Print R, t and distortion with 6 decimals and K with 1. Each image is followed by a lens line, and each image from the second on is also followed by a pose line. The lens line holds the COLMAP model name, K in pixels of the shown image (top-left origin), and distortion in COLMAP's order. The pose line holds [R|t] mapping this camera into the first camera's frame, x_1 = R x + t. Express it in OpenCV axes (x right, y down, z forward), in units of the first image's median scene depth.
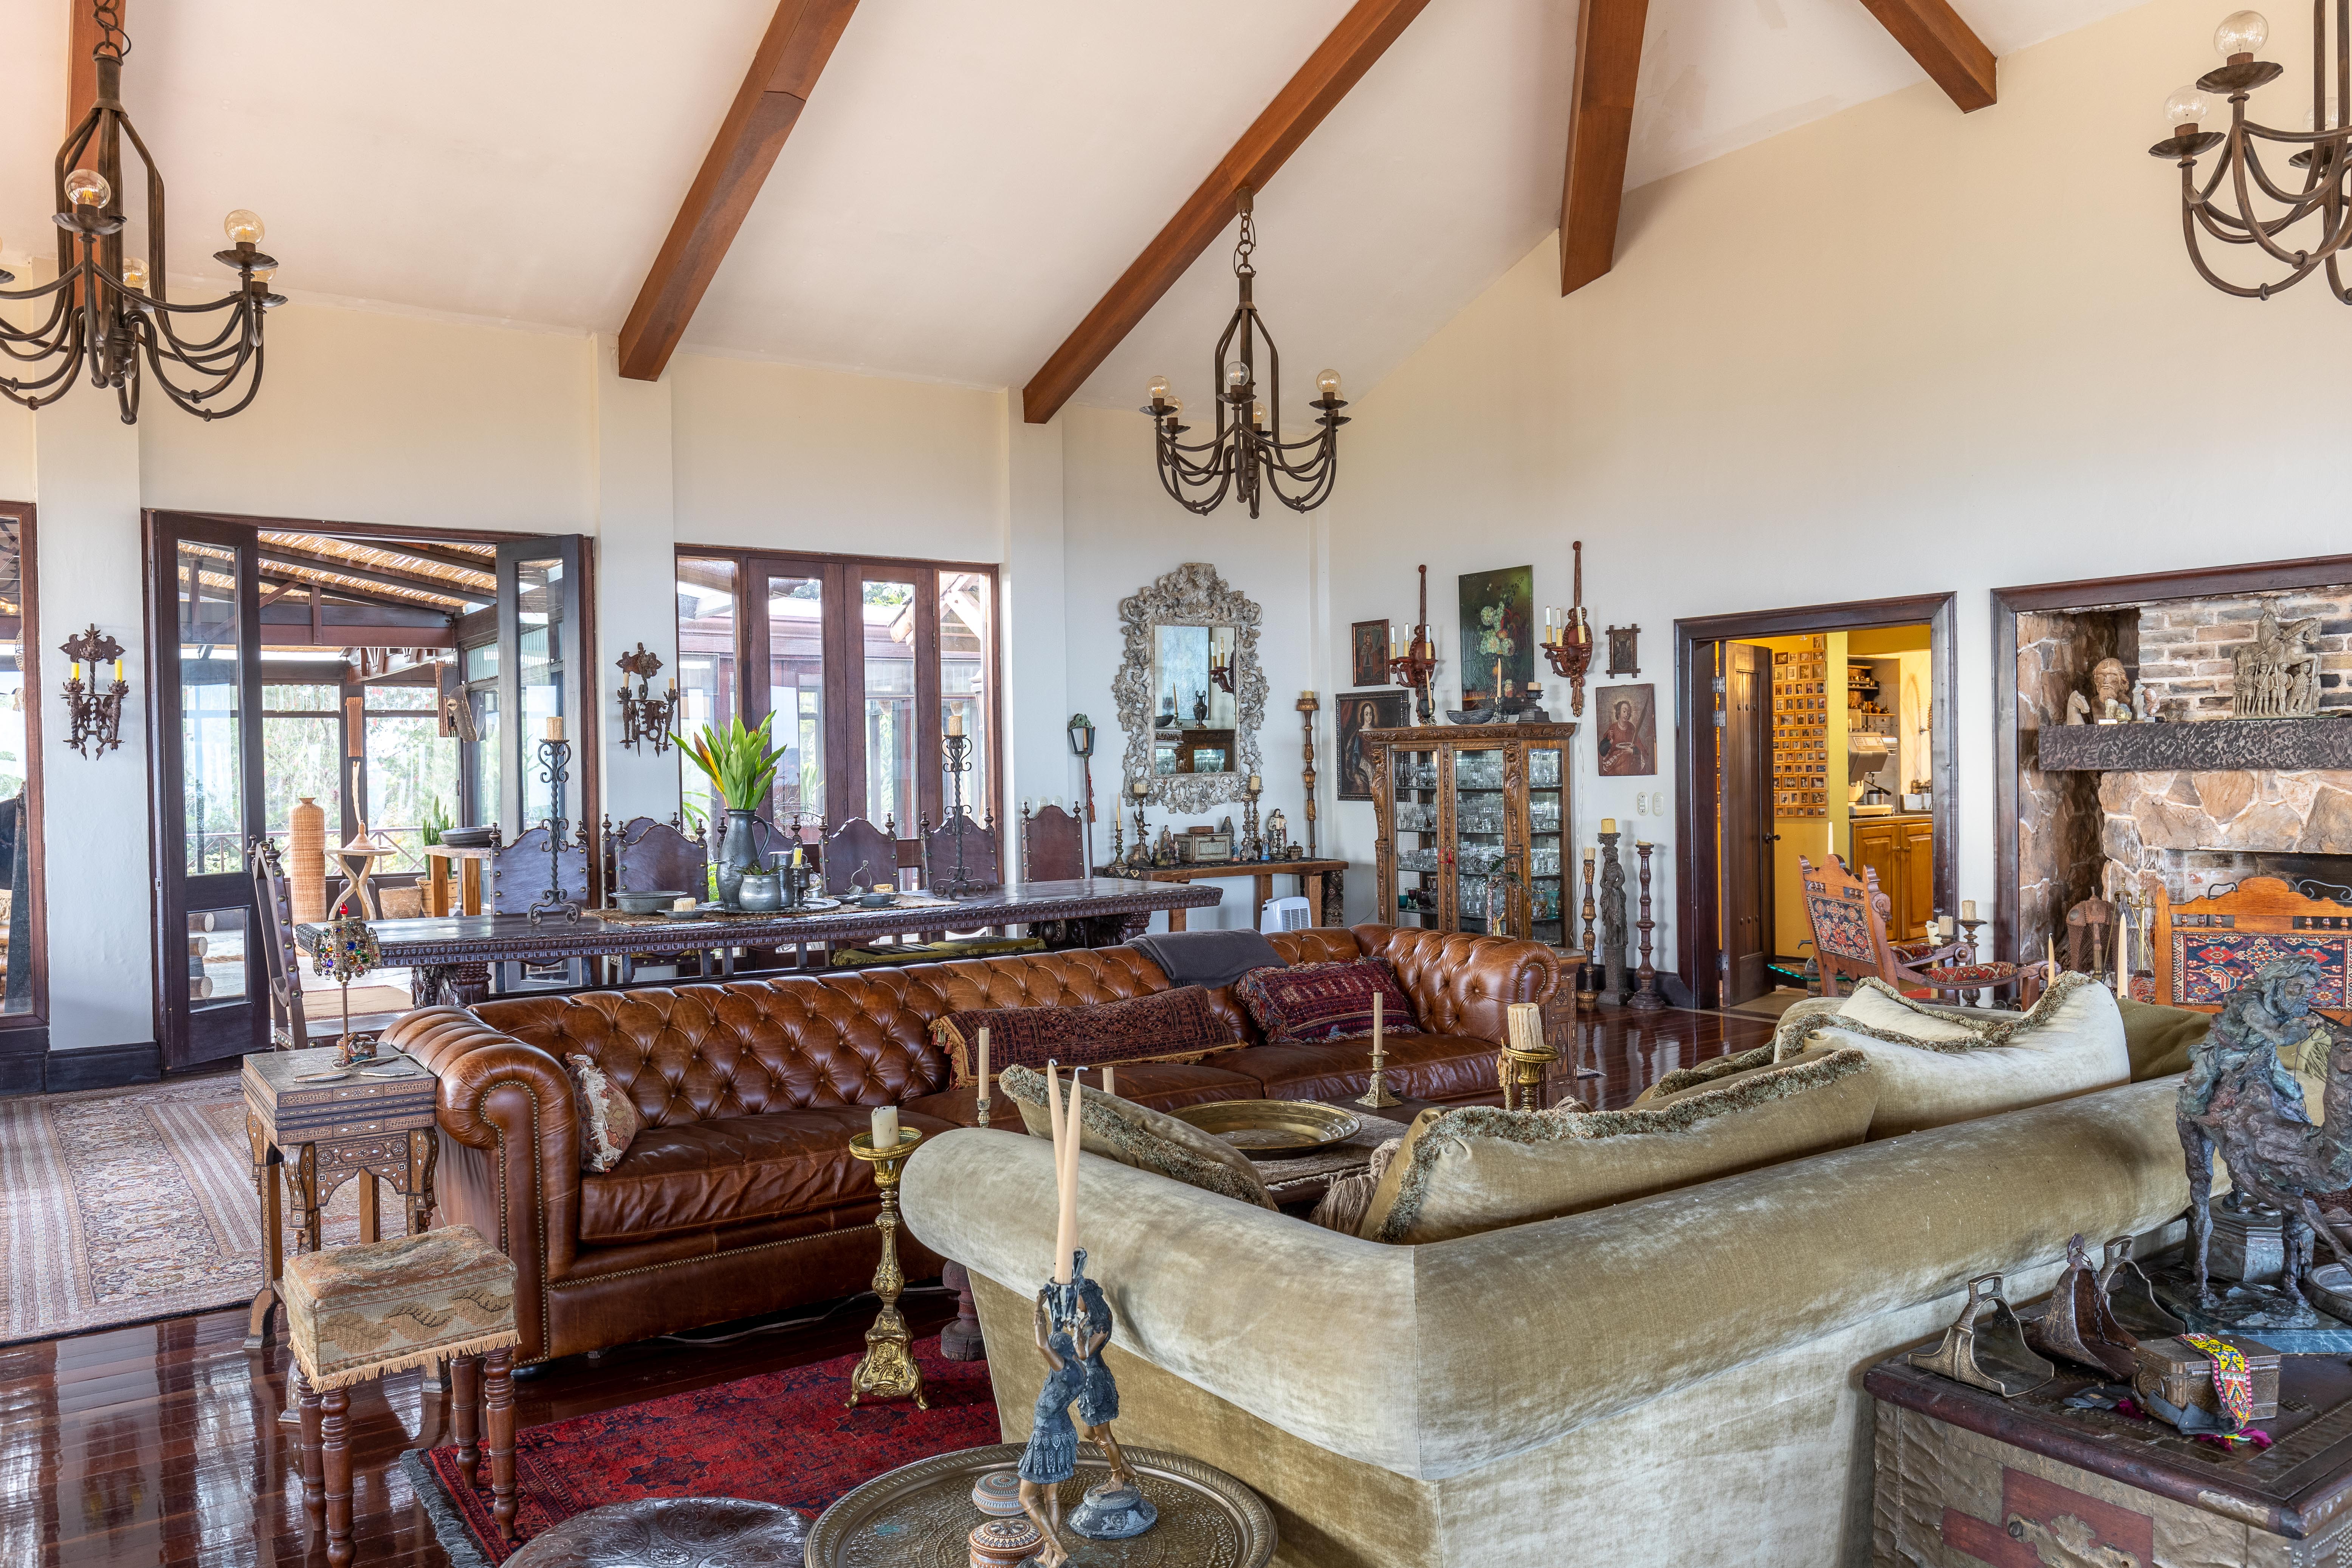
lens RADIAL K [[1708.4, 0, 1148.3], [0, 1708.4, 781.1], [0, 0, 1]] dist [0.019695, -0.026689]
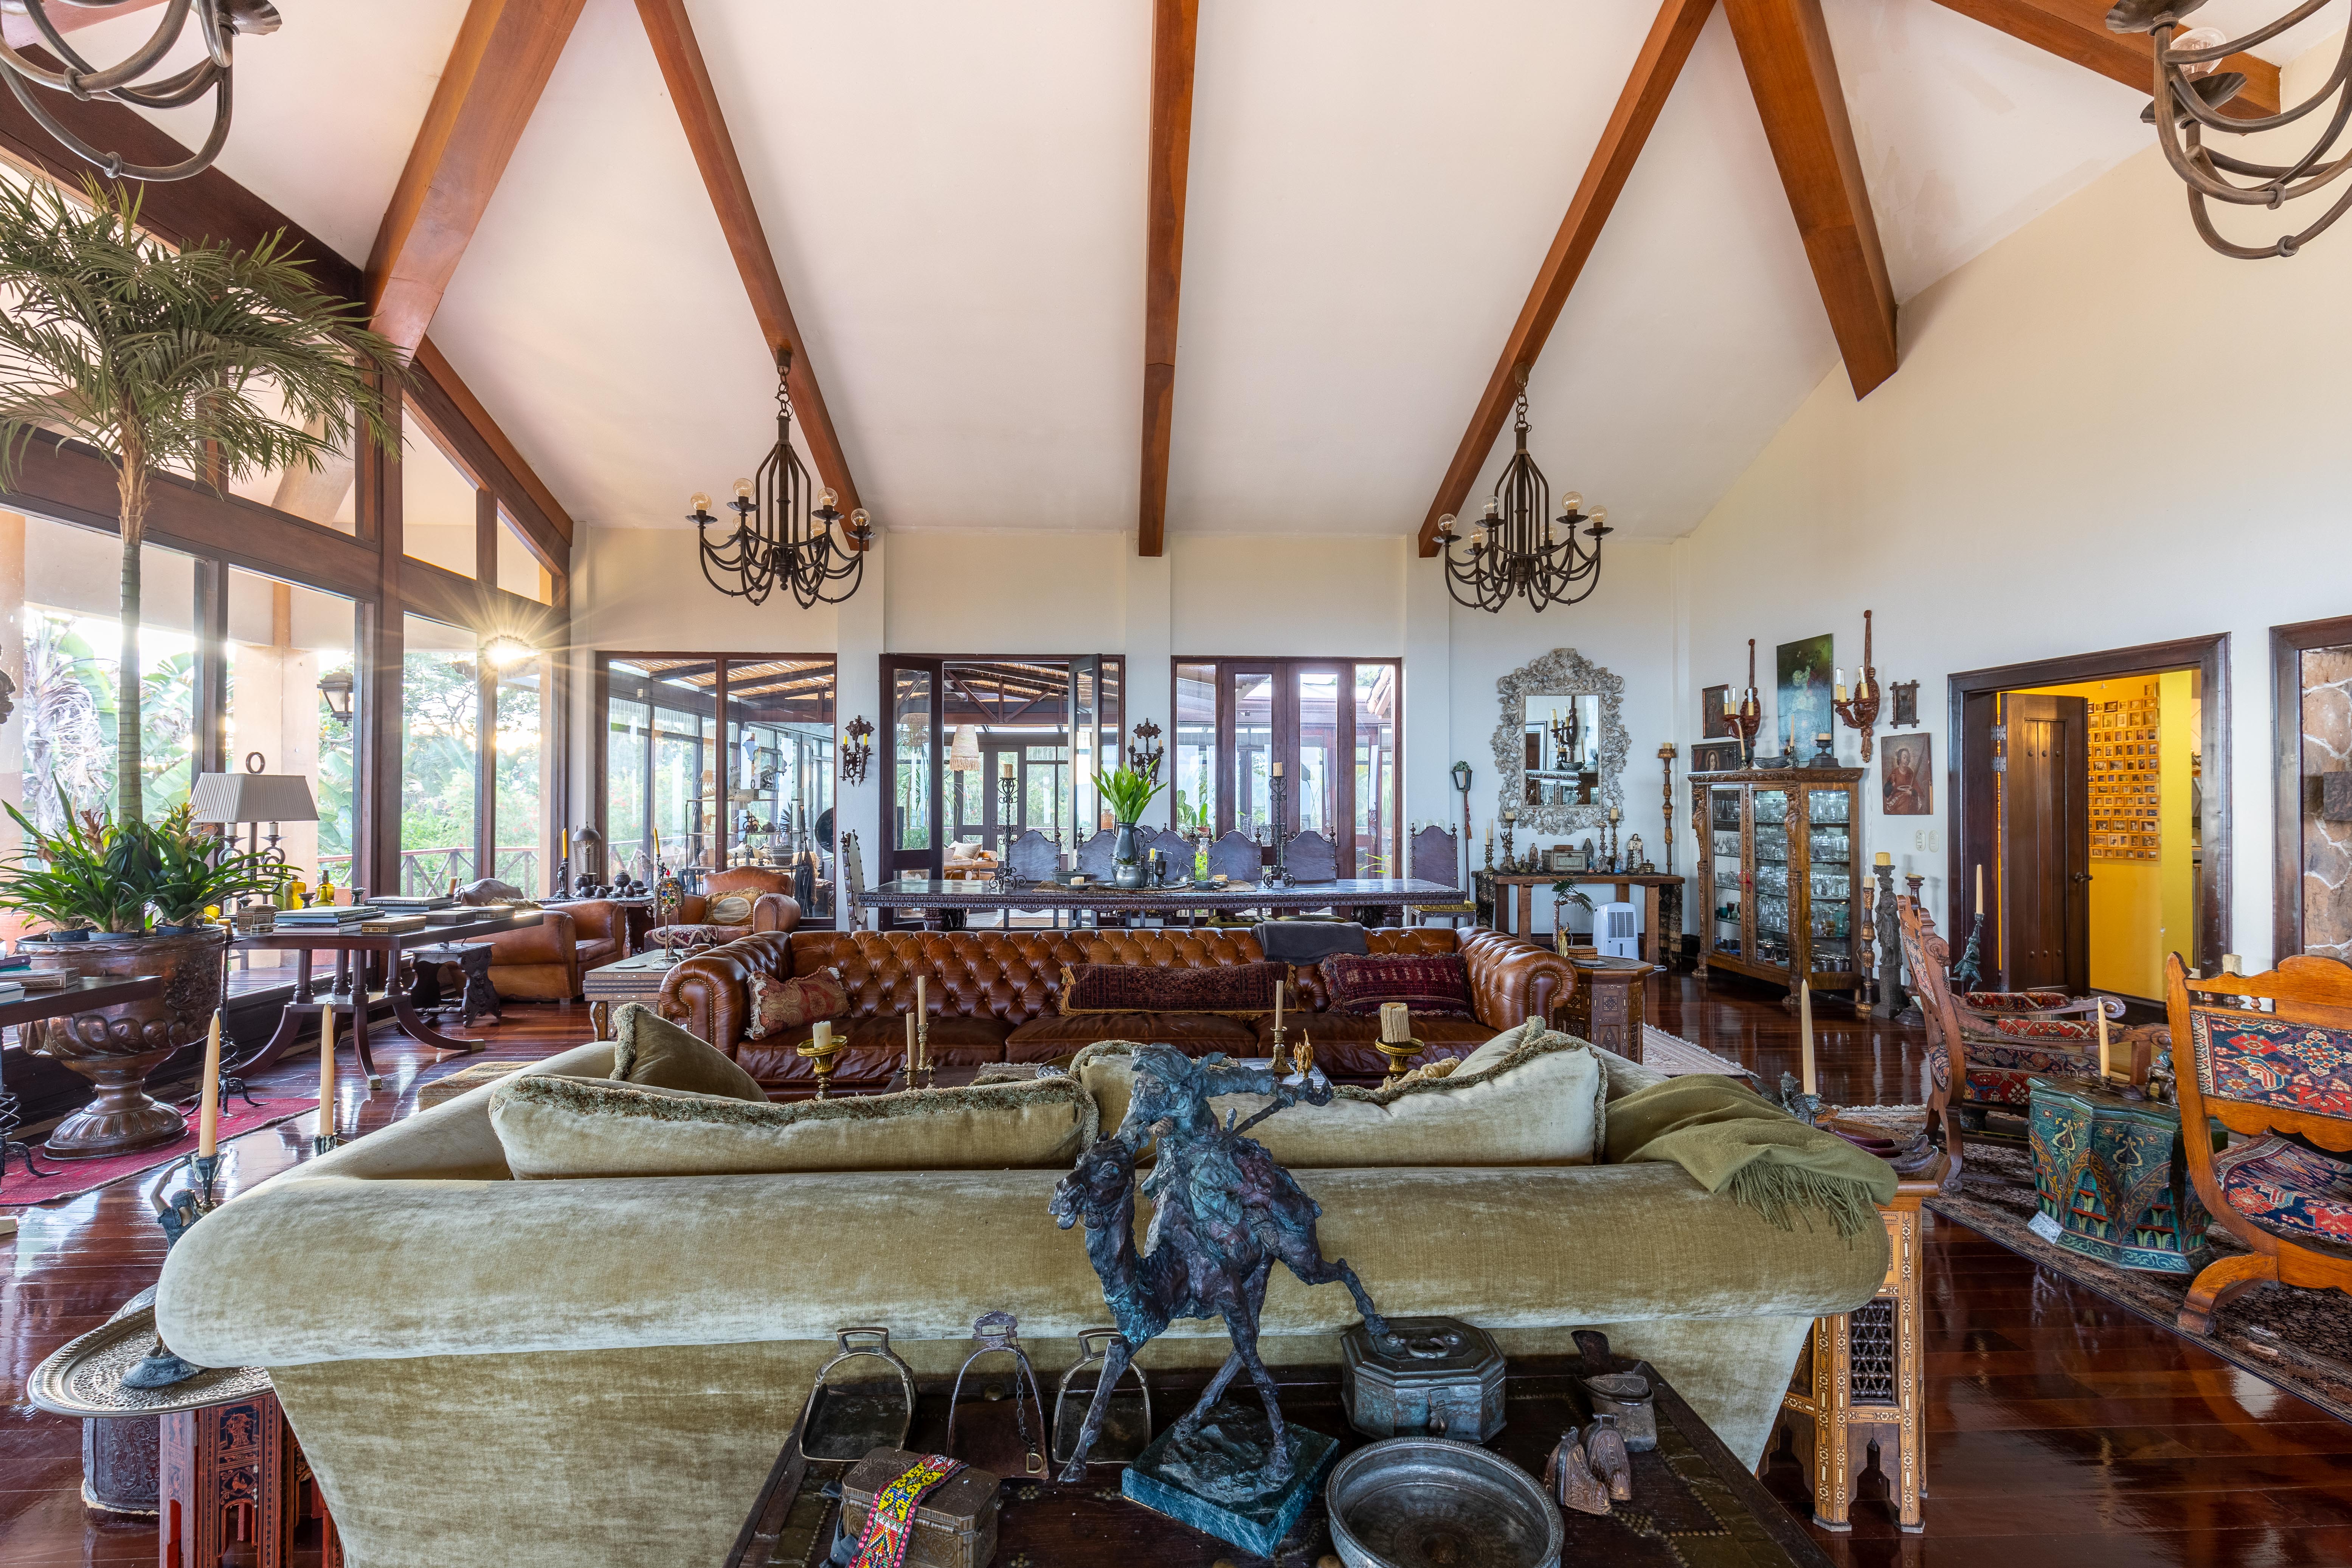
lens RADIAL K [[1071.5, 0, 1176.0], [0, 1071.5, 784.0], [0, 0, 1]] dist [0.009351, -0.000030]
pose [[0.846438, 0.009313, -0.532407, 0.246299], [-0.018970, 0.999740, -0.012673, -0.005187], [0.532150, 0.020827, 0.846394, 0.143609]]
